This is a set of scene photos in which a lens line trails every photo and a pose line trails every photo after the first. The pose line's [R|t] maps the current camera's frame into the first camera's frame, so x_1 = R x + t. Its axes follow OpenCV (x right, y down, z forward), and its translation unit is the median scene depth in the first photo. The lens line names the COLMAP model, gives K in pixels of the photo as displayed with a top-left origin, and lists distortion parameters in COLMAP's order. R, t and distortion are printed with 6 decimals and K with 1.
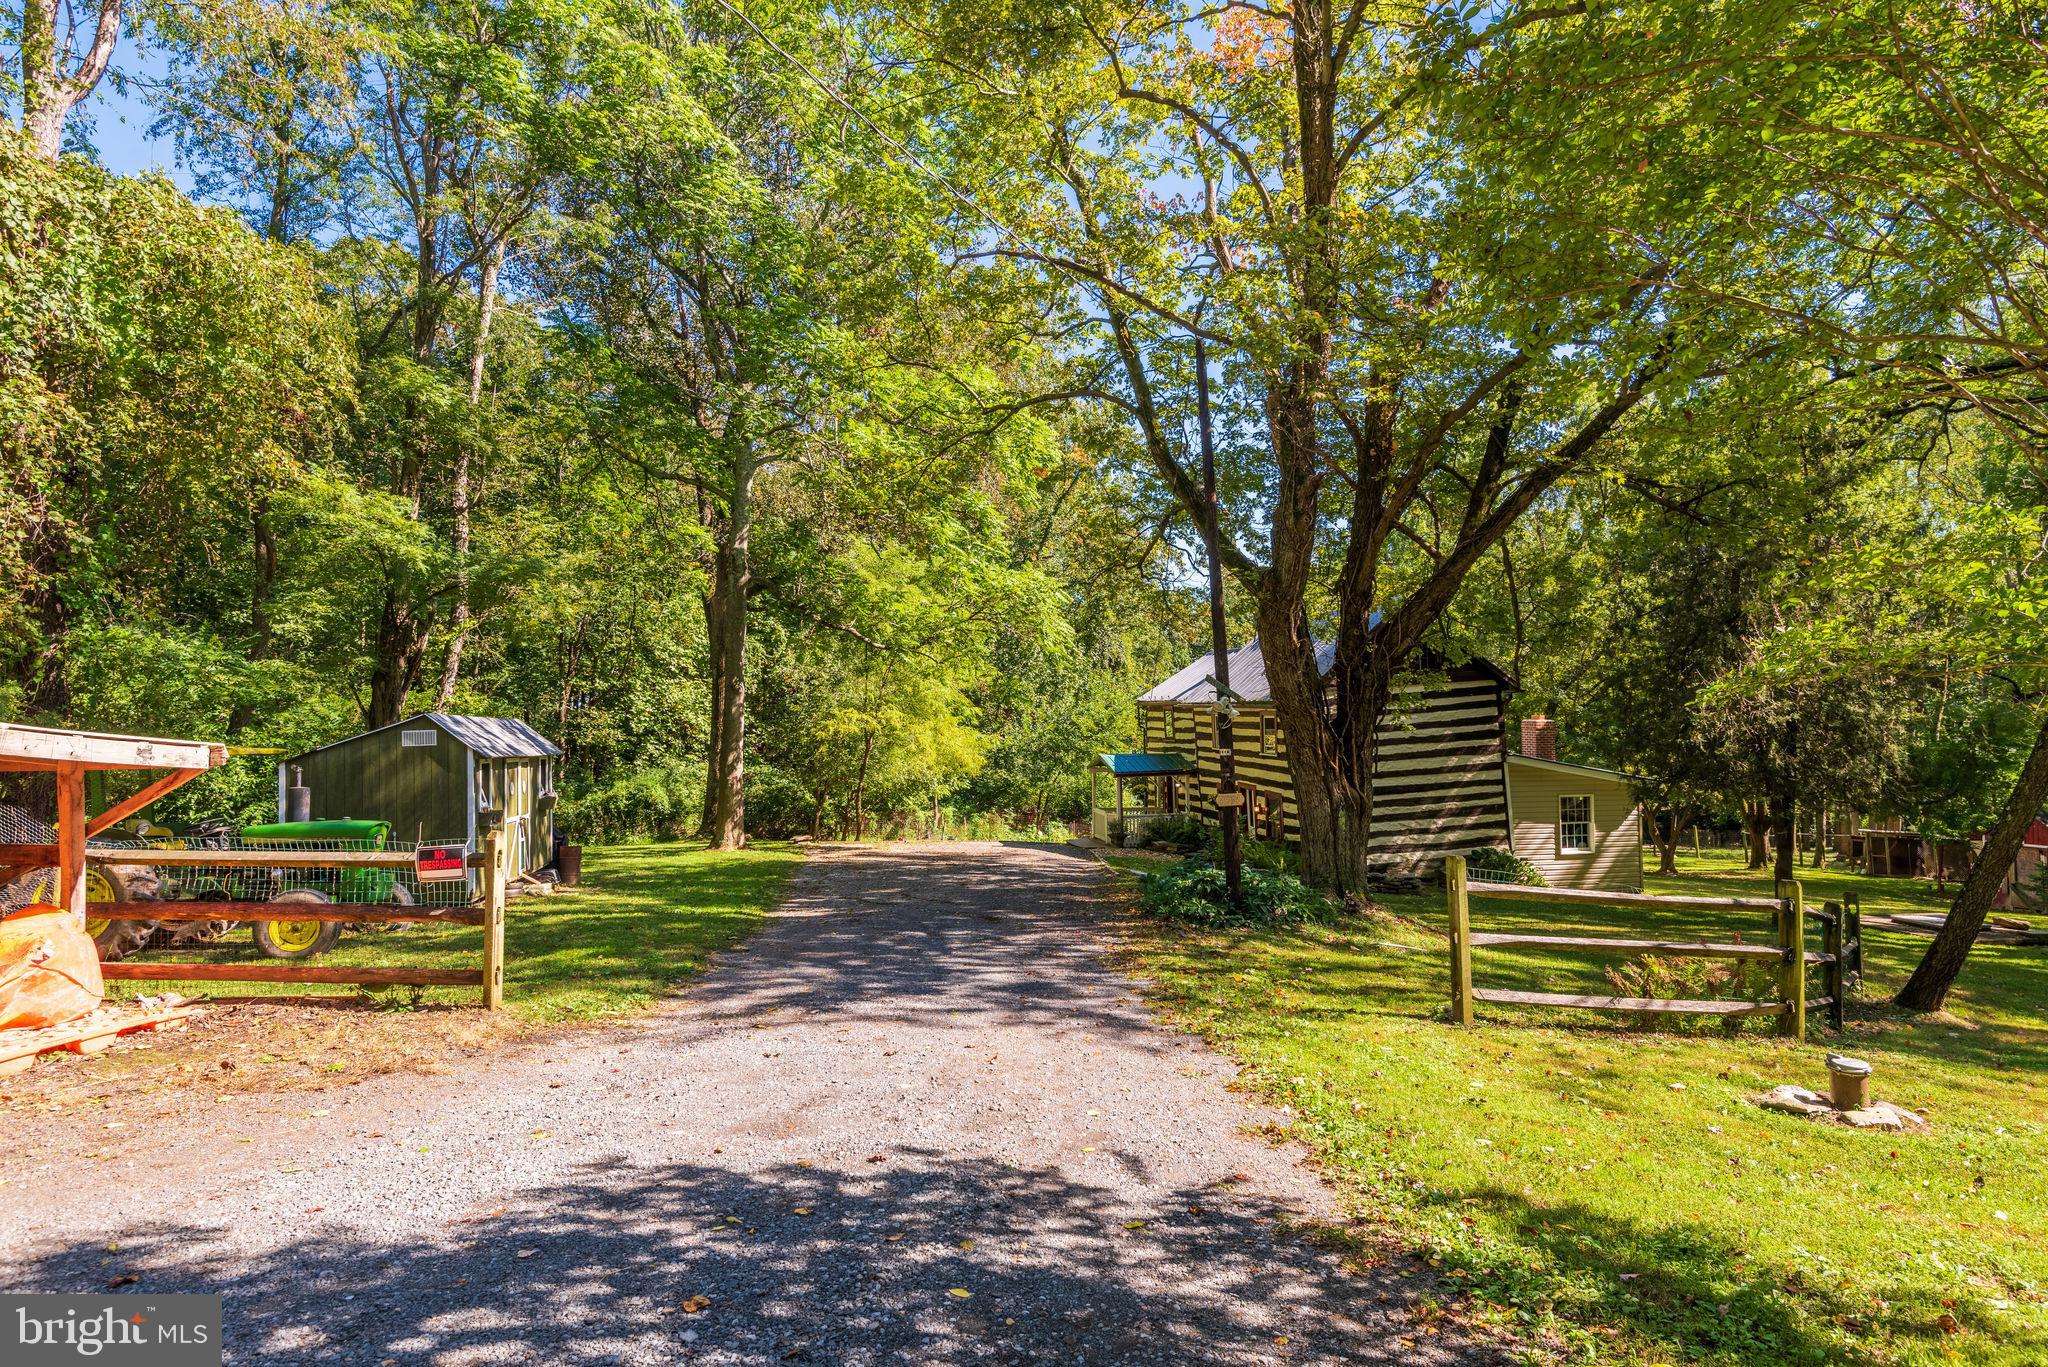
lens RADIAL K [[1184.1, 0, 1058.6], [0, 1184.1, 699.4], [0, 0, 1]] dist [0.016564, -0.003370]
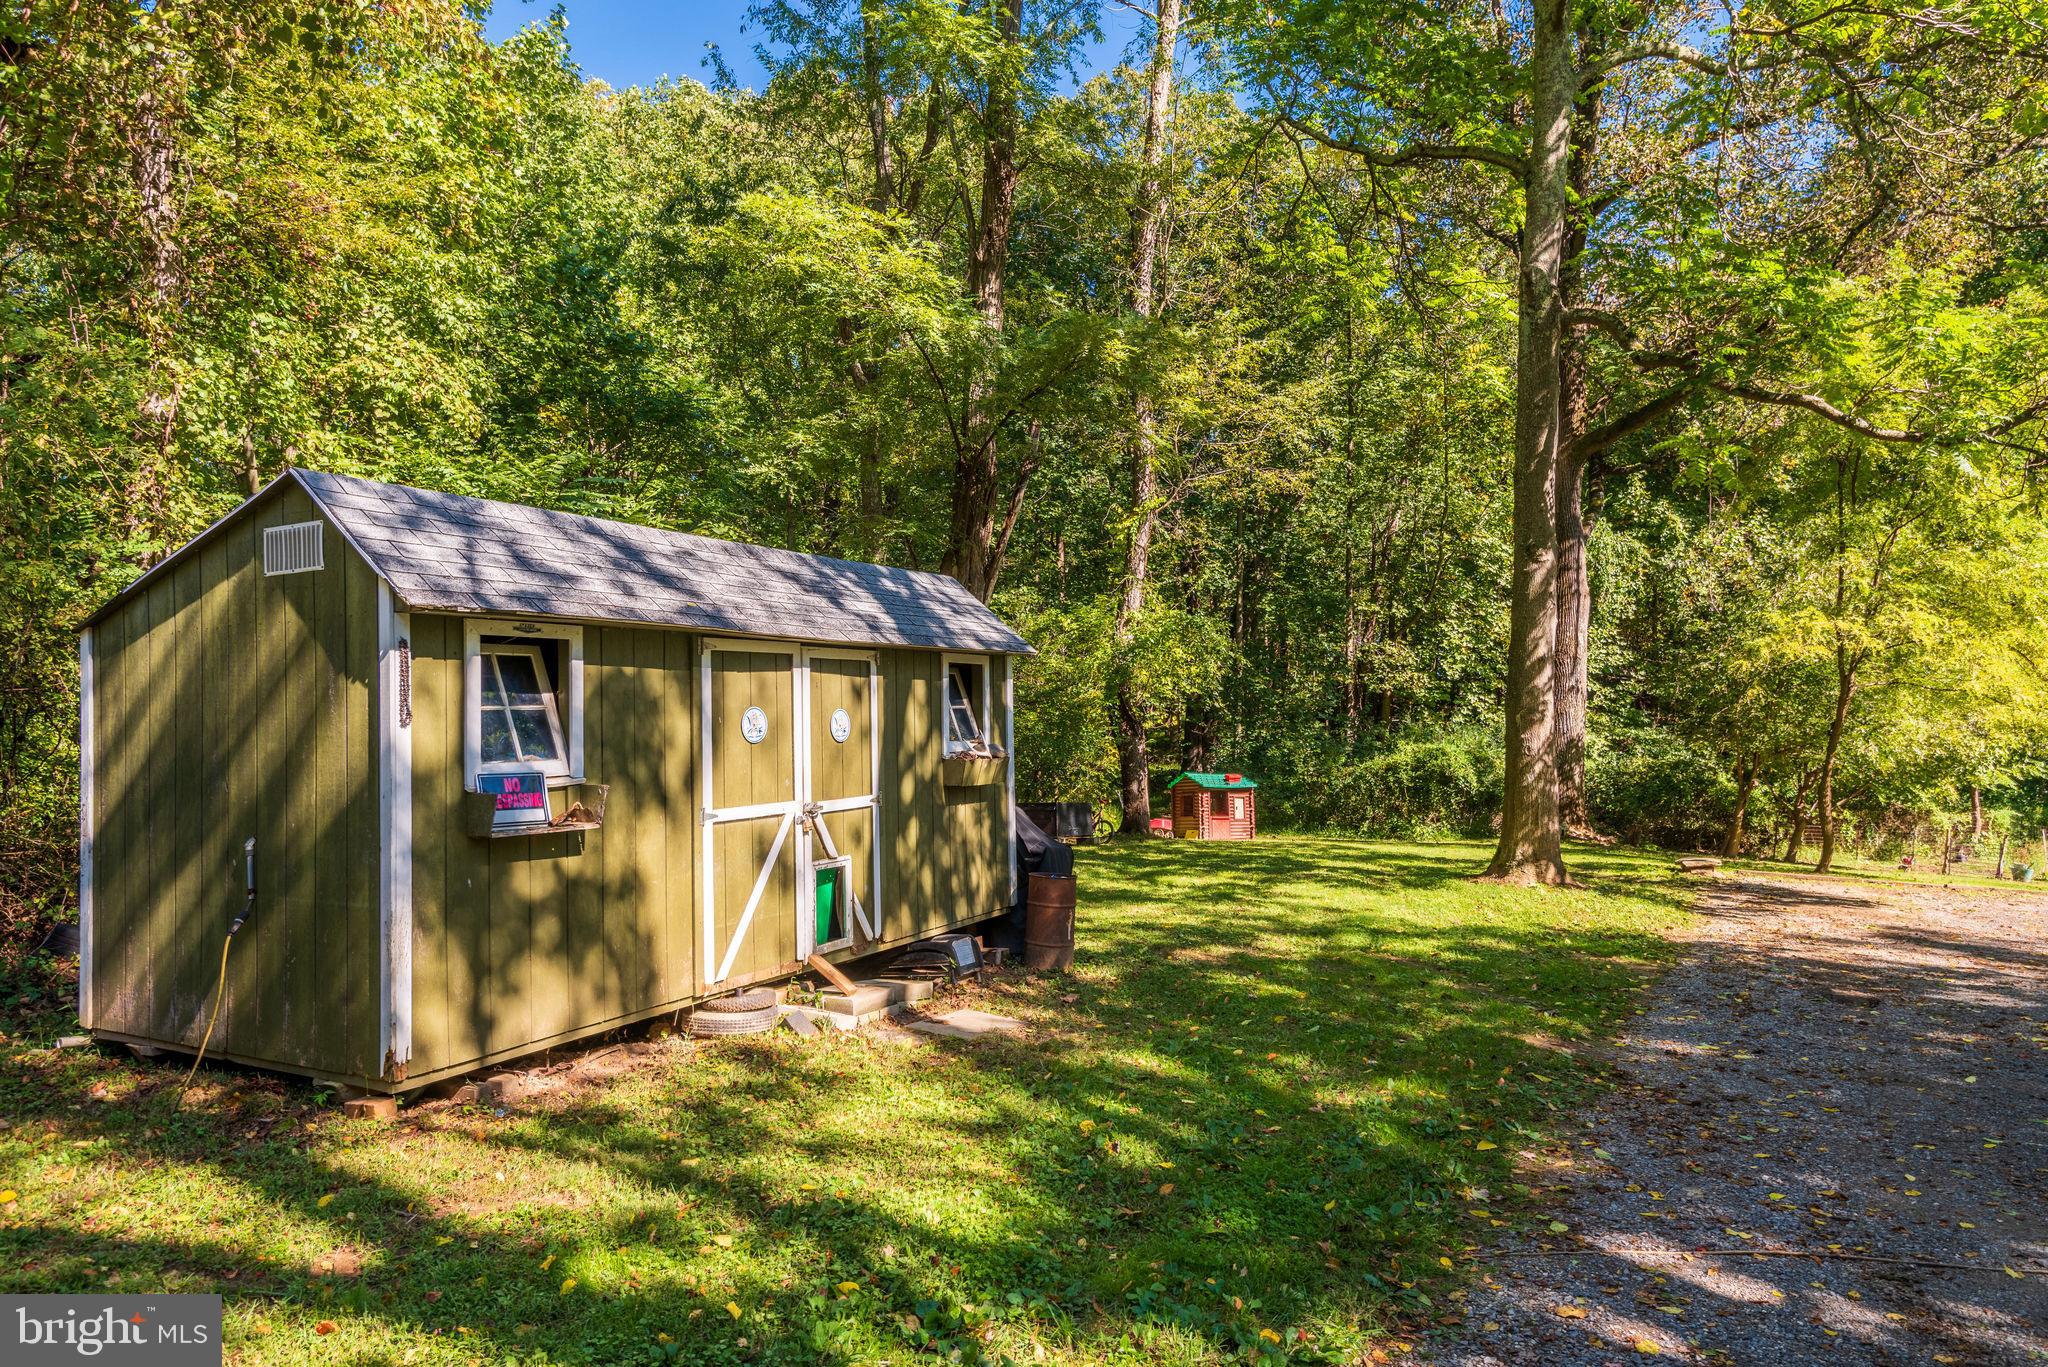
lens RADIAL K [[1279.2, 0, 1021.6], [0, 1279.2, 674.1], [0, 0, 1]] dist [0.028360, -0.015634]
pose [[0.755753, -0.005927, -0.654830, -0.066853], [0.012495, 0.999908, 0.005370, 0.026928], [0.654737, -0.012241, 0.755757, 0.353230]]
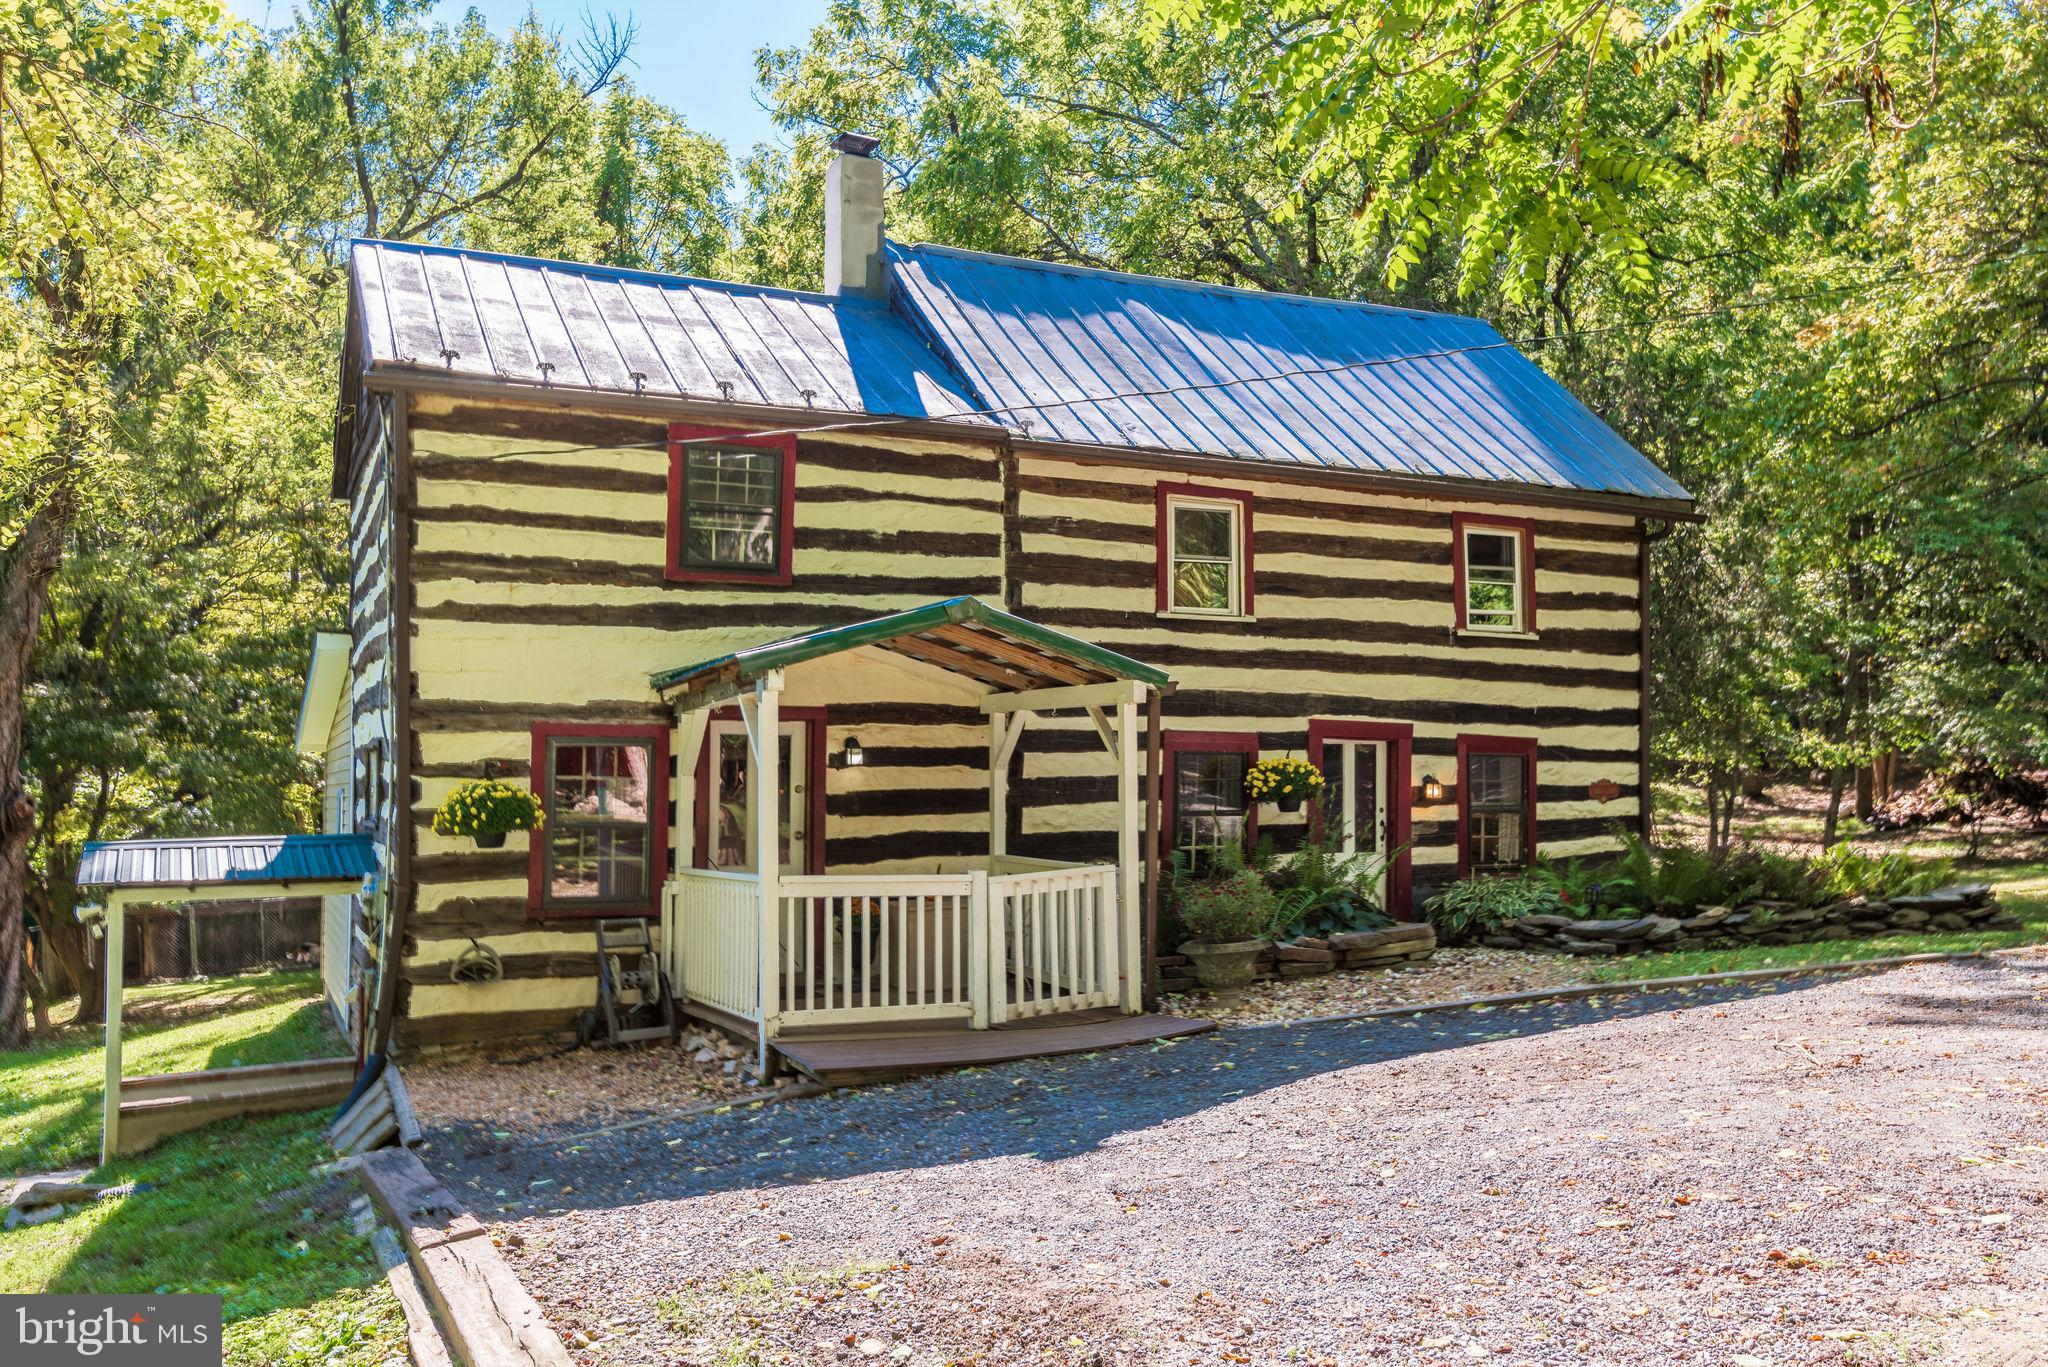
lens RADIAL K [[1542.5, 0, 1015.7], [0, 1542.5, 689.0], [0, 0, 1]] dist [0.043057, -0.002425]
pose [[-0.166488, 0.051834, 0.984680, -0.207345], [-0.006260, 0.998542, -0.053622, 0.069594], [-0.986024, -0.015092, -0.165920, 0.949657]]
